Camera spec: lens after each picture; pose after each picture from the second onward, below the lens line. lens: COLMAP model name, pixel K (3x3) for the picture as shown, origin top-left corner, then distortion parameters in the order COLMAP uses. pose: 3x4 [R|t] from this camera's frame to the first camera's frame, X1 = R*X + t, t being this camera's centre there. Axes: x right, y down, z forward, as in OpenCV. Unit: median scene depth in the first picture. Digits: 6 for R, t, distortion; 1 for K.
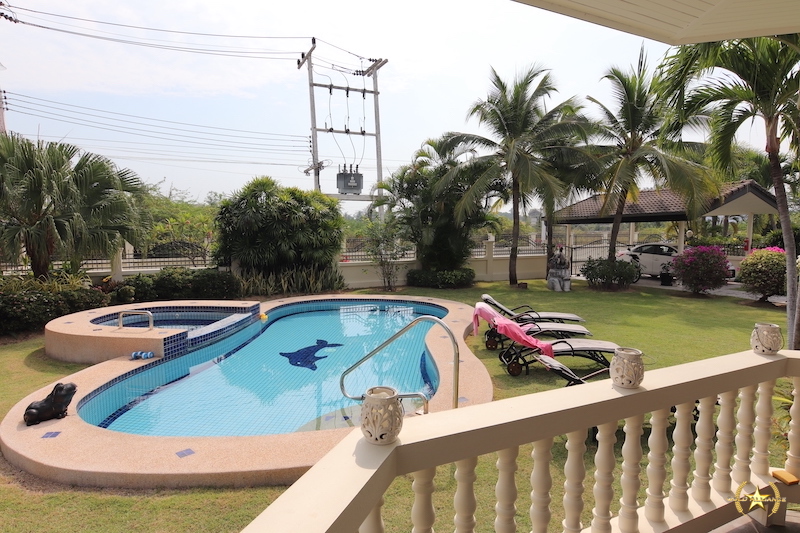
lens RADIAL K [[466.8, 0, 400.8], [0, 466.8, 267.3], [0, 0, 1]] dist [-0.008908, -0.007757]
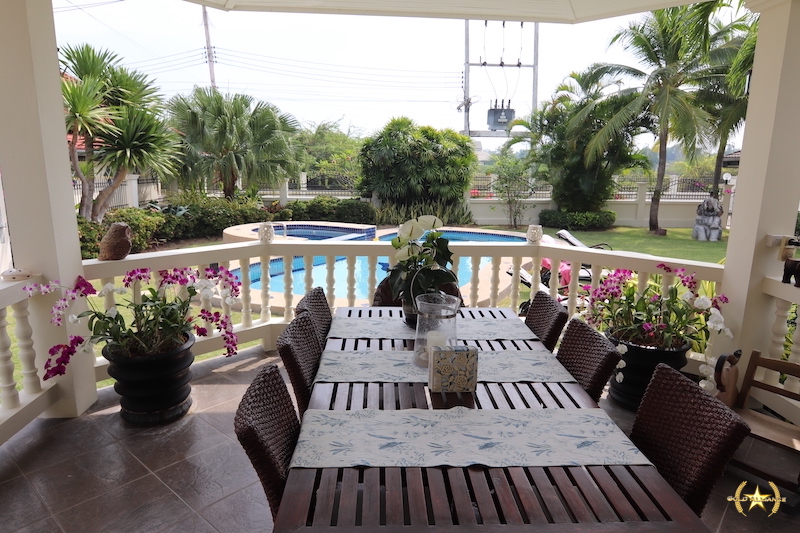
lens RADIAL K [[522.8, 0, 400.6], [0, 522.8, 265.3], [0, 0, 1]] dist [0.001381, -0.002654]
pose [[0.922510, 0.087991, -0.375809, 0.182984], [-0.049286, 0.992552, 0.111409, 0.014662], [0.382813, -0.084254, 0.919976, -0.148263]]
